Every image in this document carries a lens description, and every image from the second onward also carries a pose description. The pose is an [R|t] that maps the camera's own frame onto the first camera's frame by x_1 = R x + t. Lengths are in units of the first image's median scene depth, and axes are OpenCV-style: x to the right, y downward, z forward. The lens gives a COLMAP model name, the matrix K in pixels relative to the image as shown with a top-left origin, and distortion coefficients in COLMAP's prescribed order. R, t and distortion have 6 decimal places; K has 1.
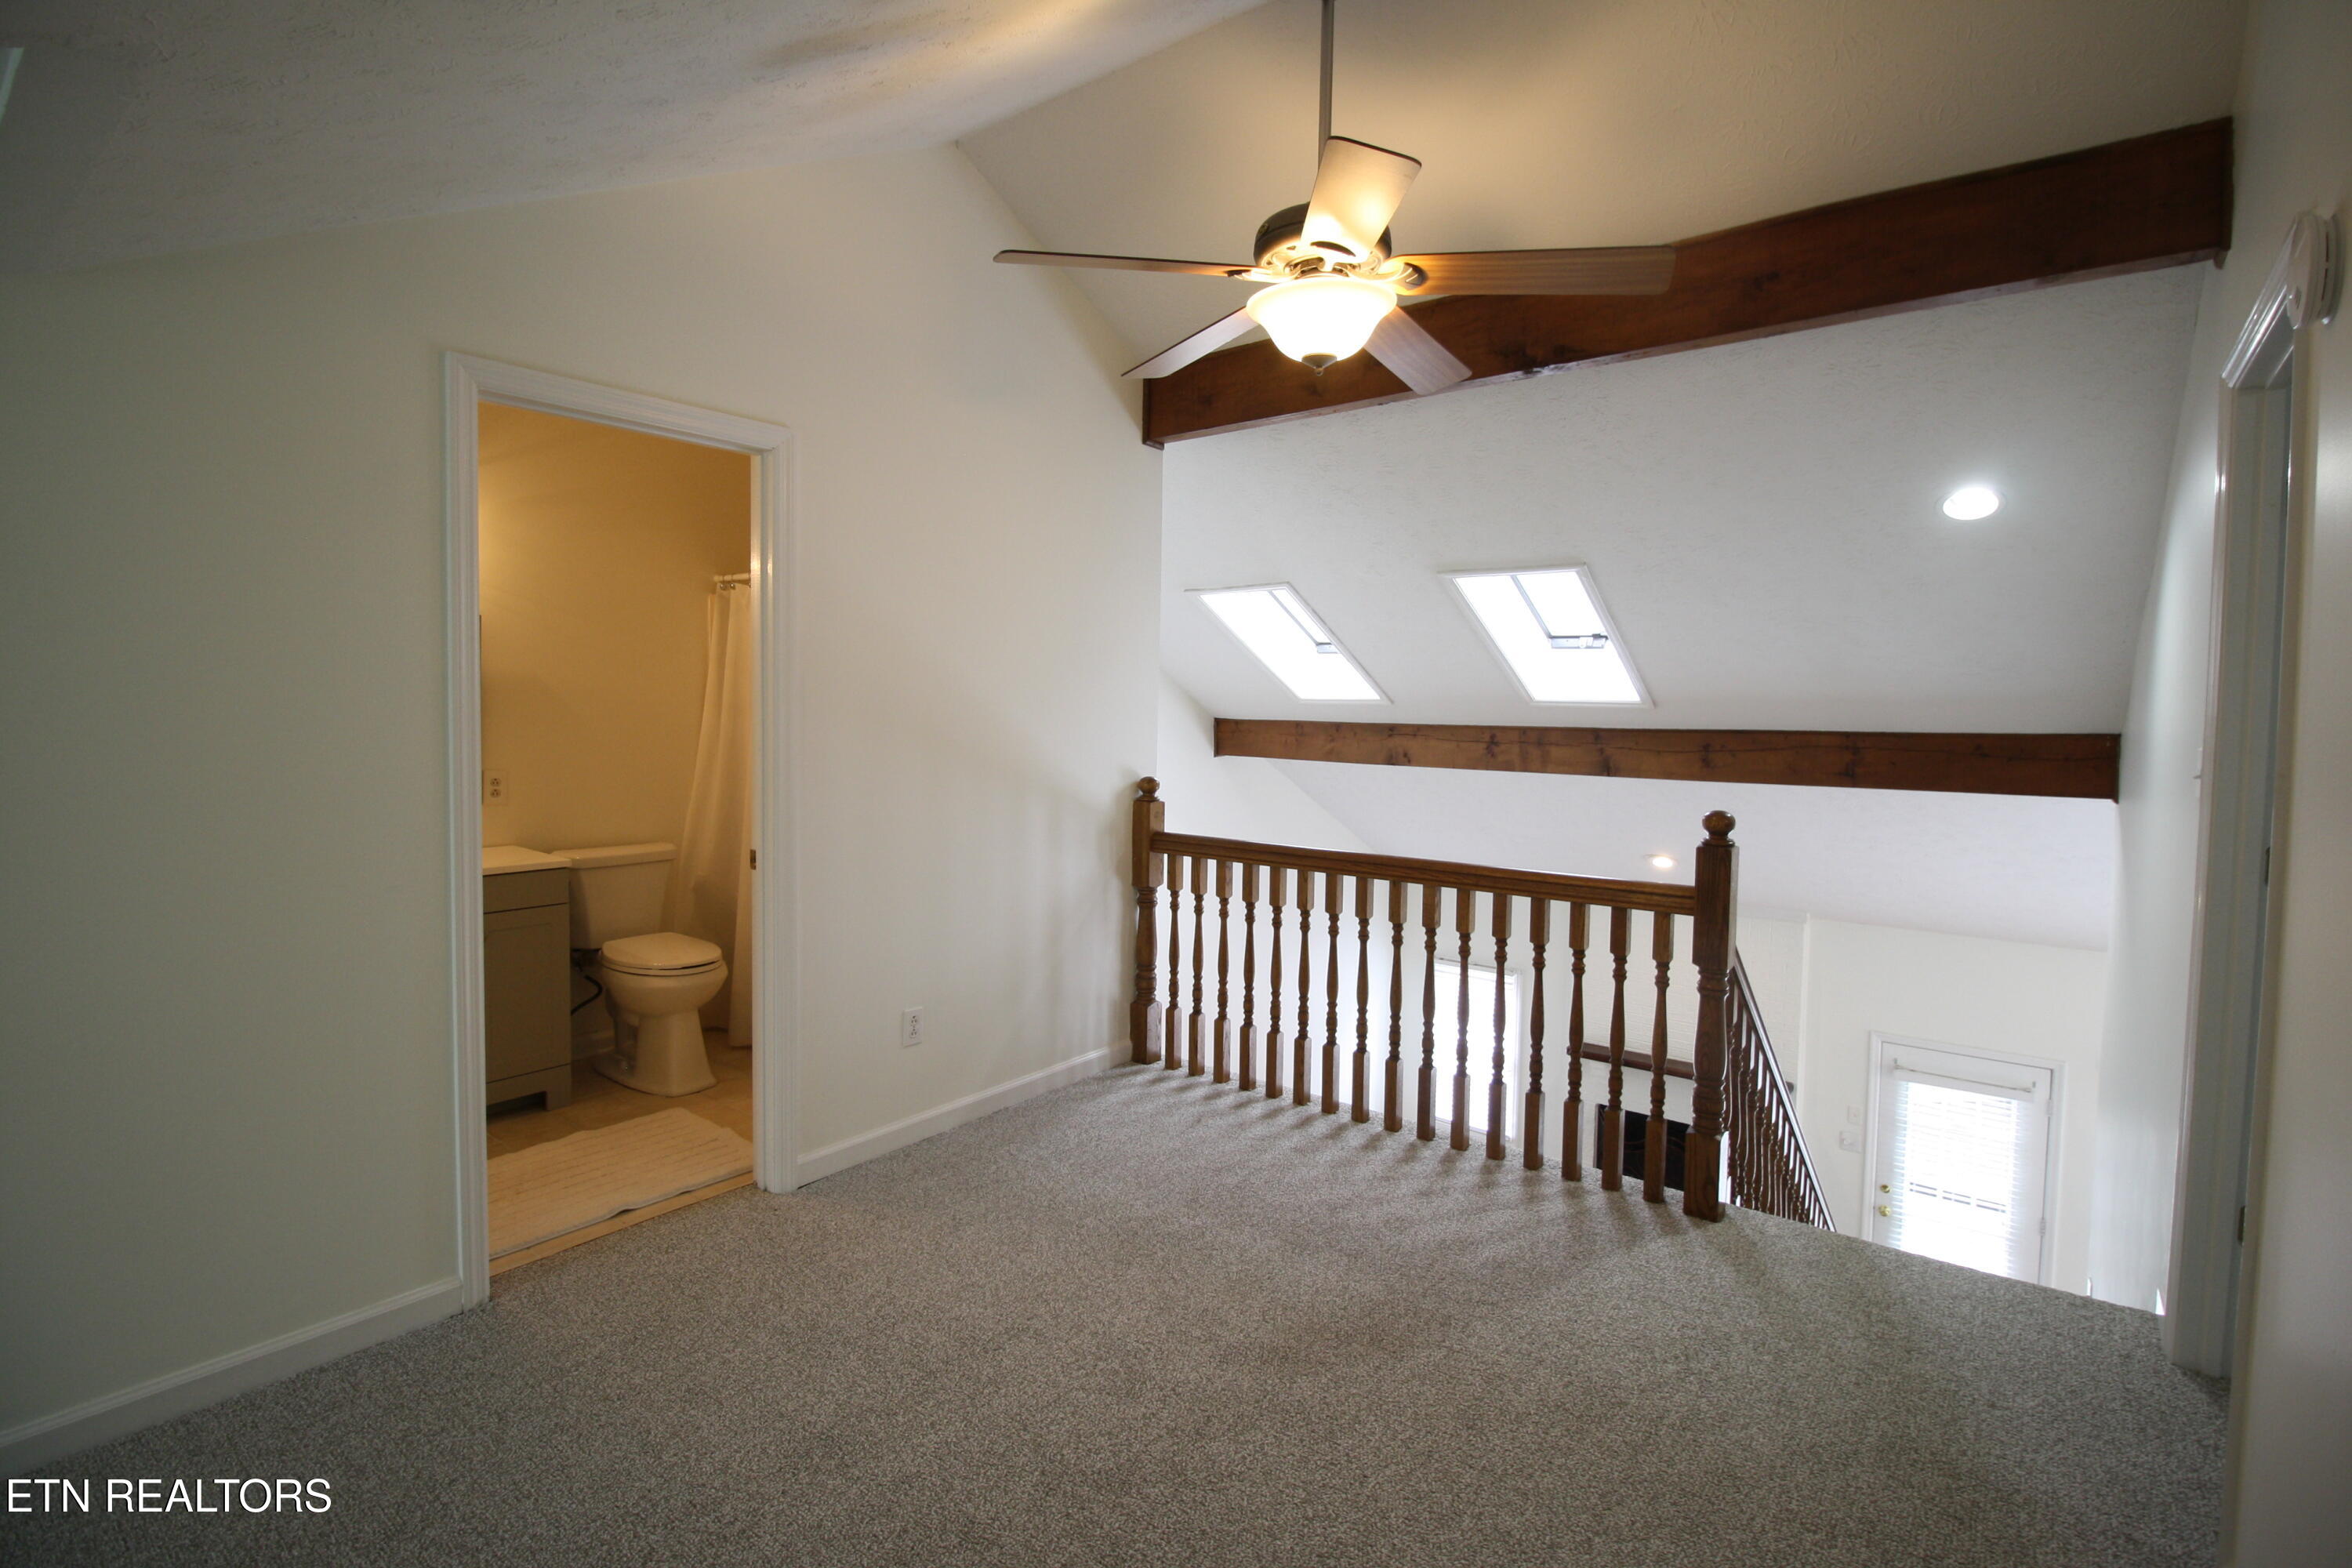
lens RADIAL K [[1092.6, 0, 1183.8], [0, 1092.6, 755.0], [0, 0, 1]] dist [0.001630, -0.015693]
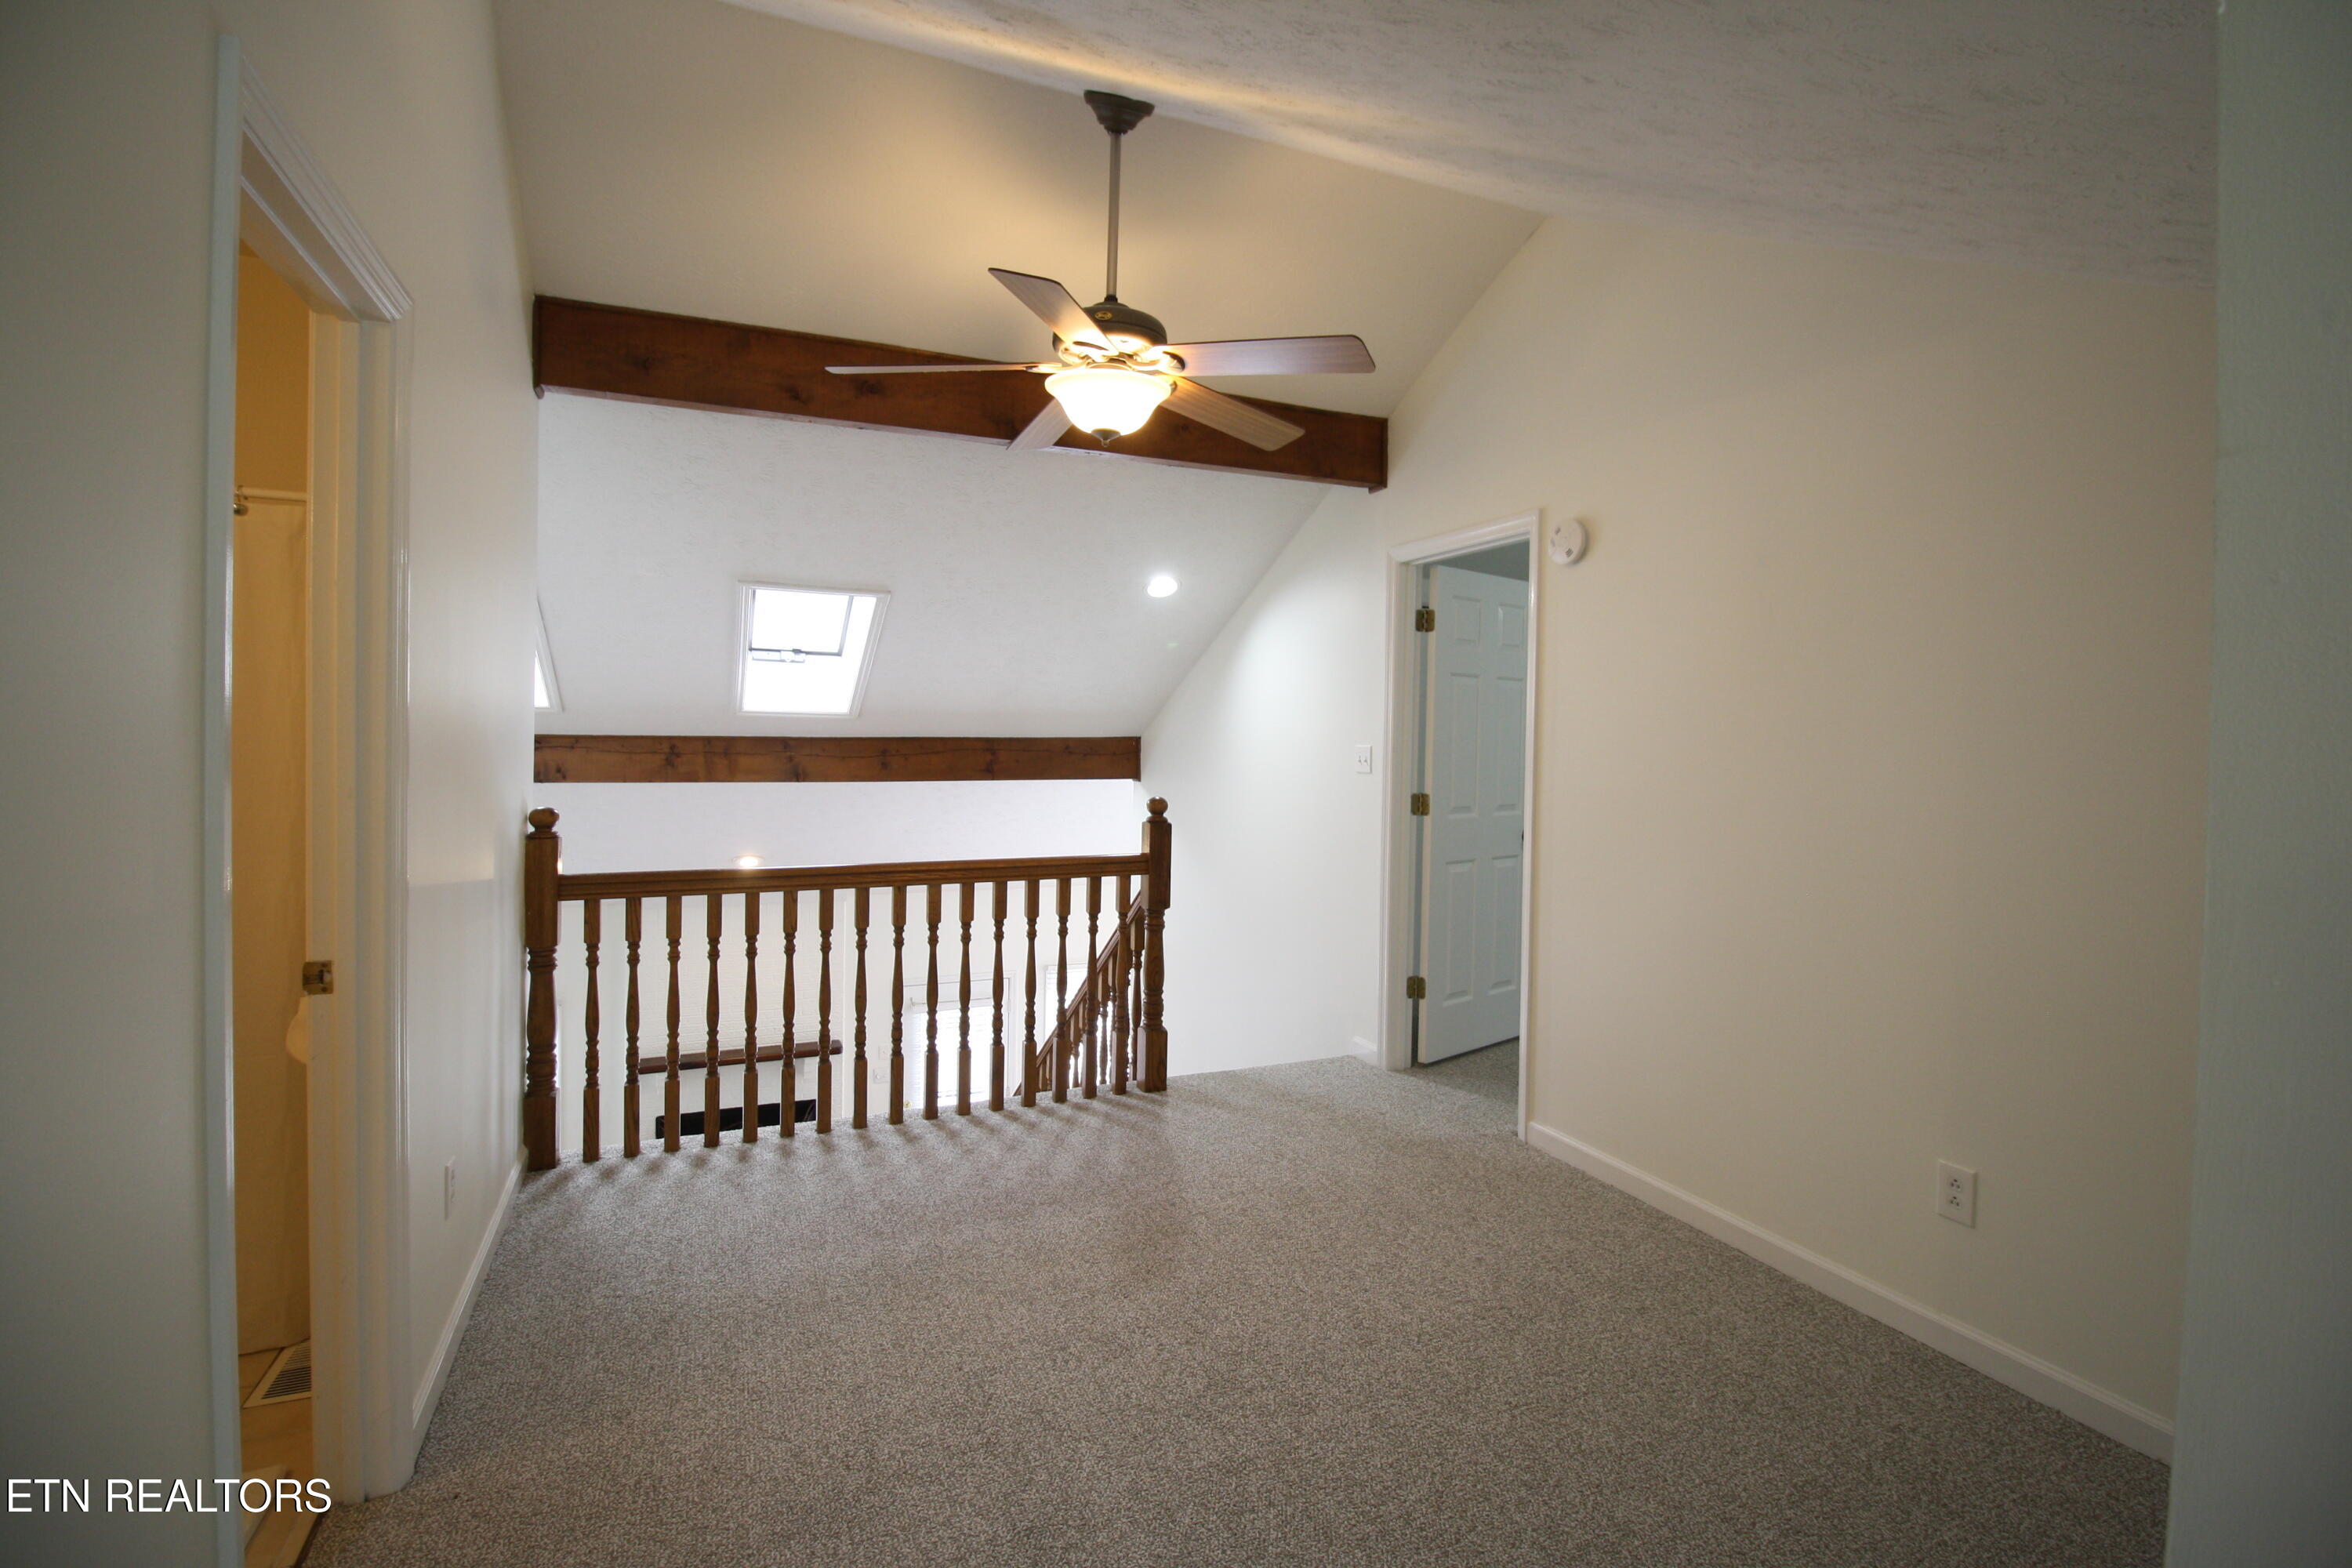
lens RADIAL K [[1092.6, 0, 1183.8], [0, 1092.6, 755.0], [0, 0, 1]] dist [0.001630, -0.015693]
pose [[0.474096, -0.028129, 0.880024, -0.480847], [0.029821, 0.999429, 0.015880, -0.016298], [-0.879968, 0.018715, 0.474664, 0.200630]]
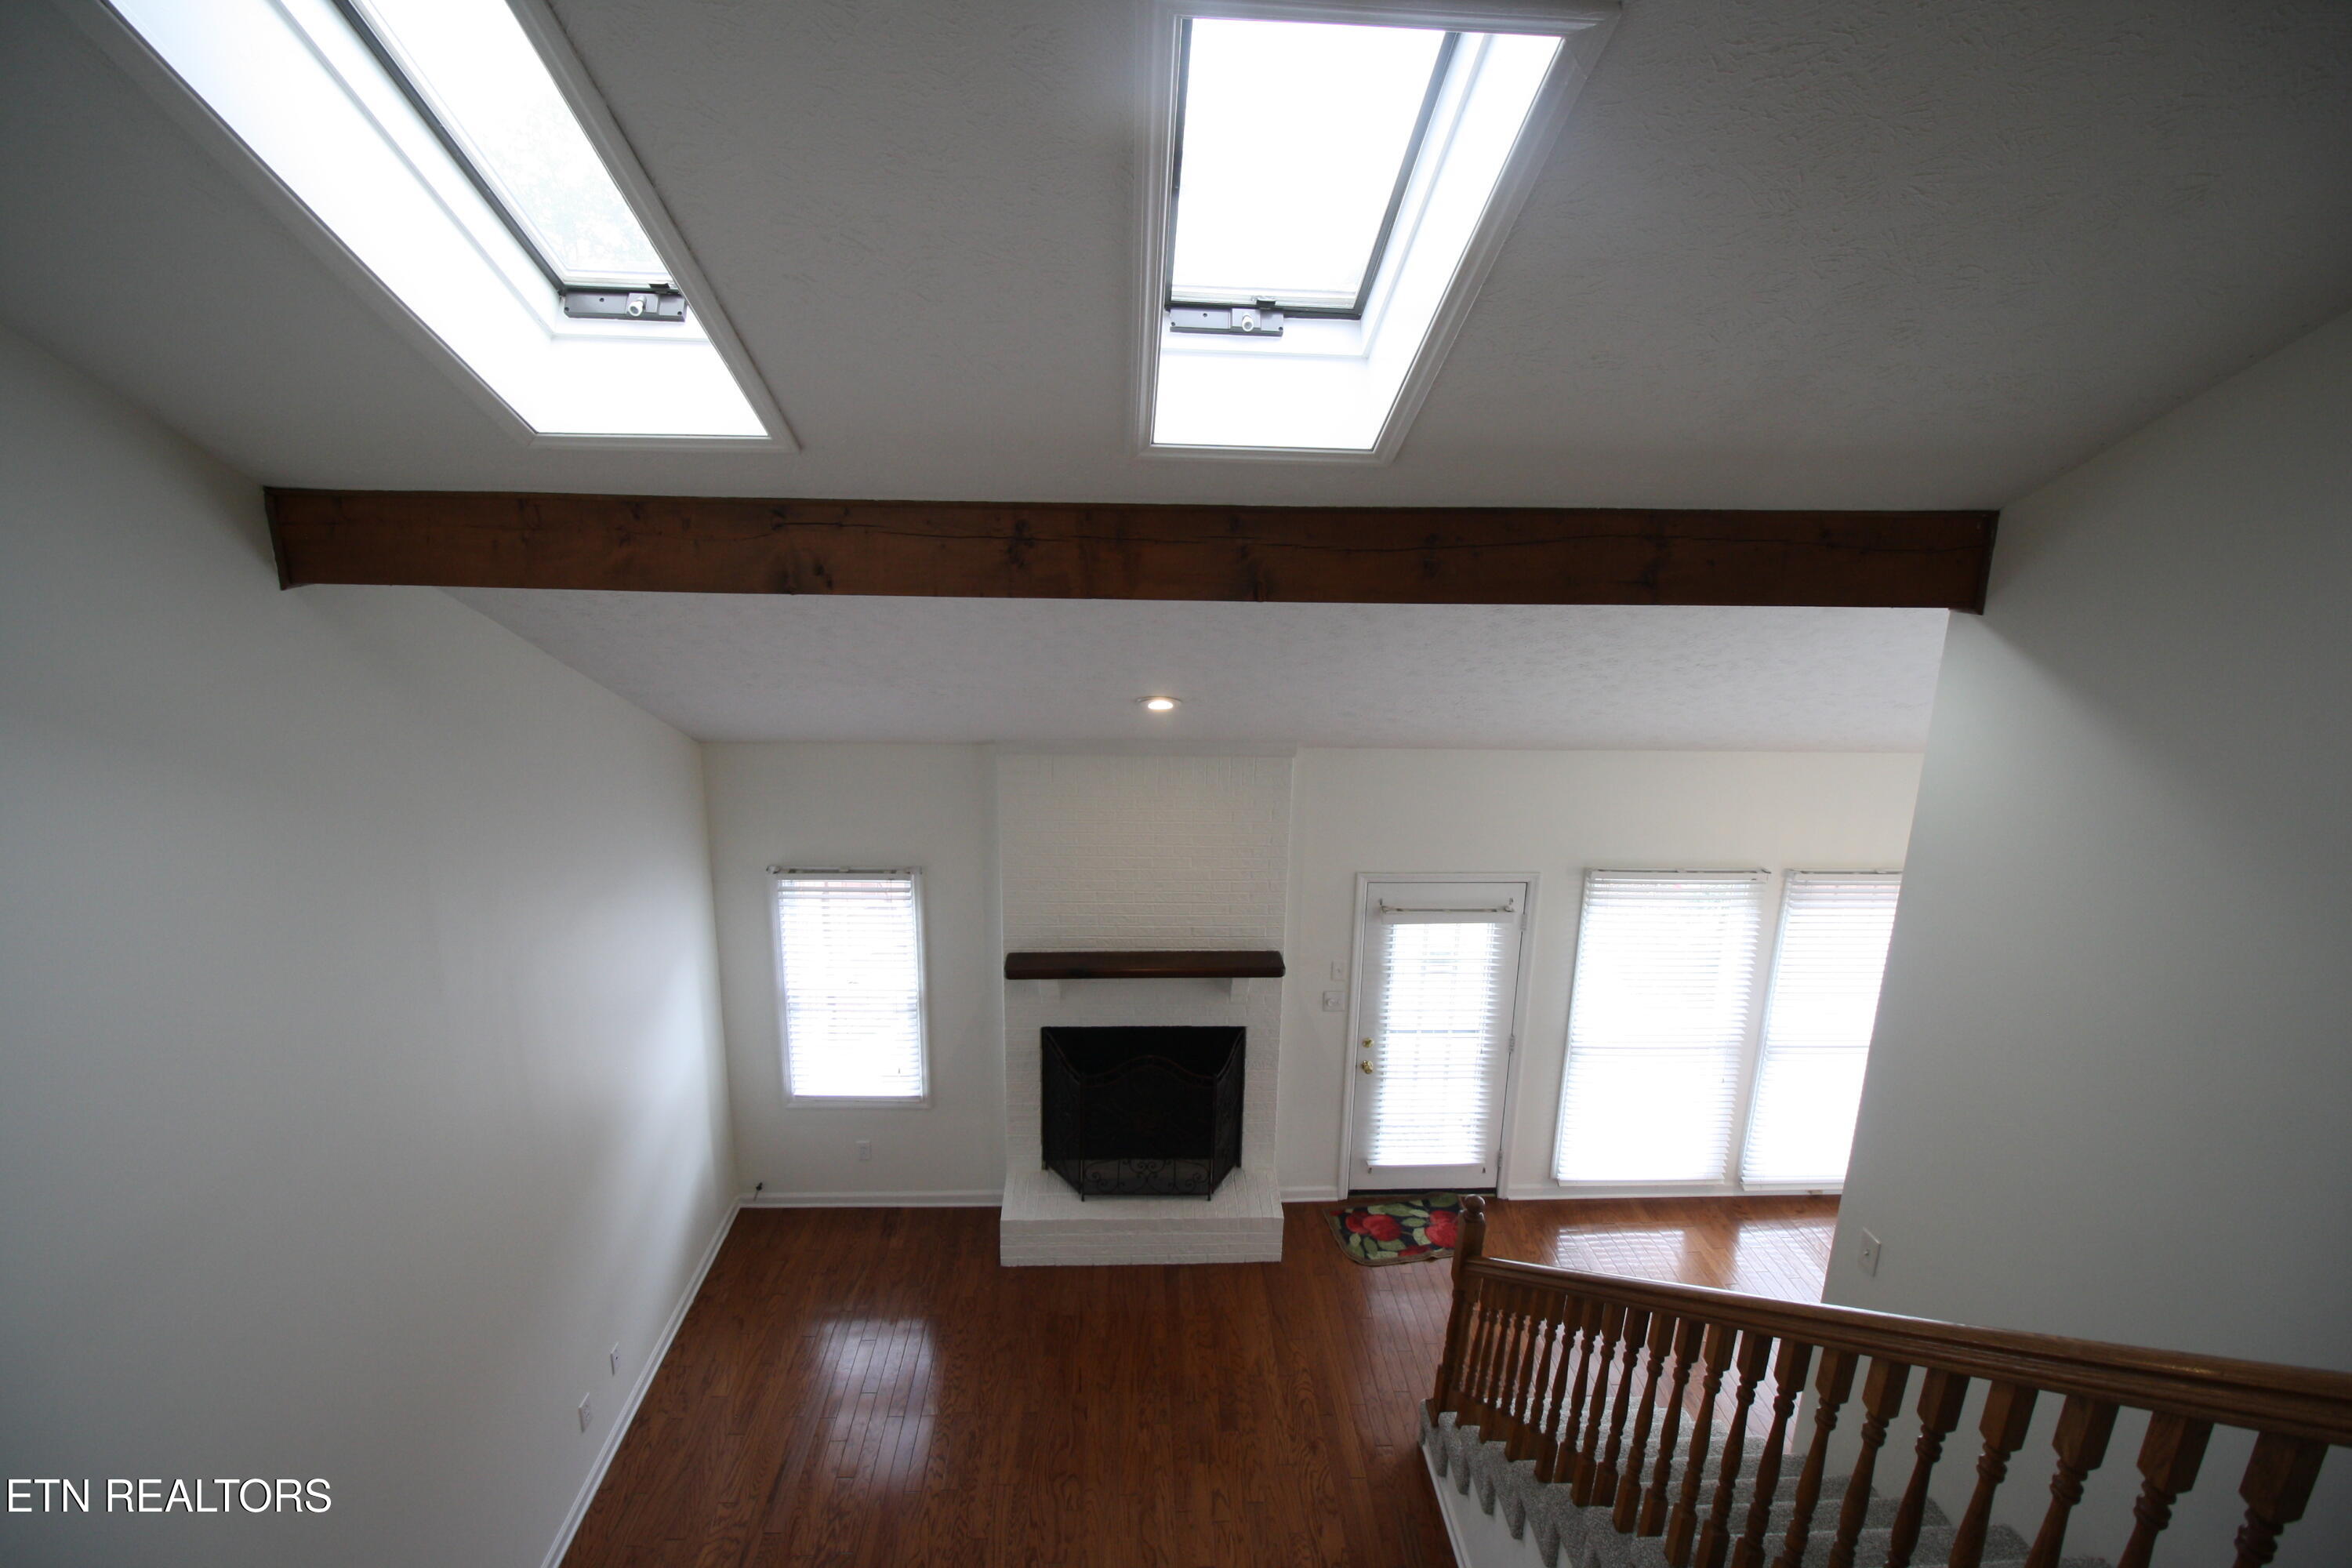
lens RADIAL K [[1091.2, 0, 1179.7], [0, 1091.2, 764.3], [0, 0, 1]] dist [-0.000307, -0.011599]
pose [[0.754634, -0.163432, 0.635466, 0.021283], [0.022651, 0.974395, 0.223700, -0.027914], [-0.655754, -0.154417, 0.739014, 0.802663]]
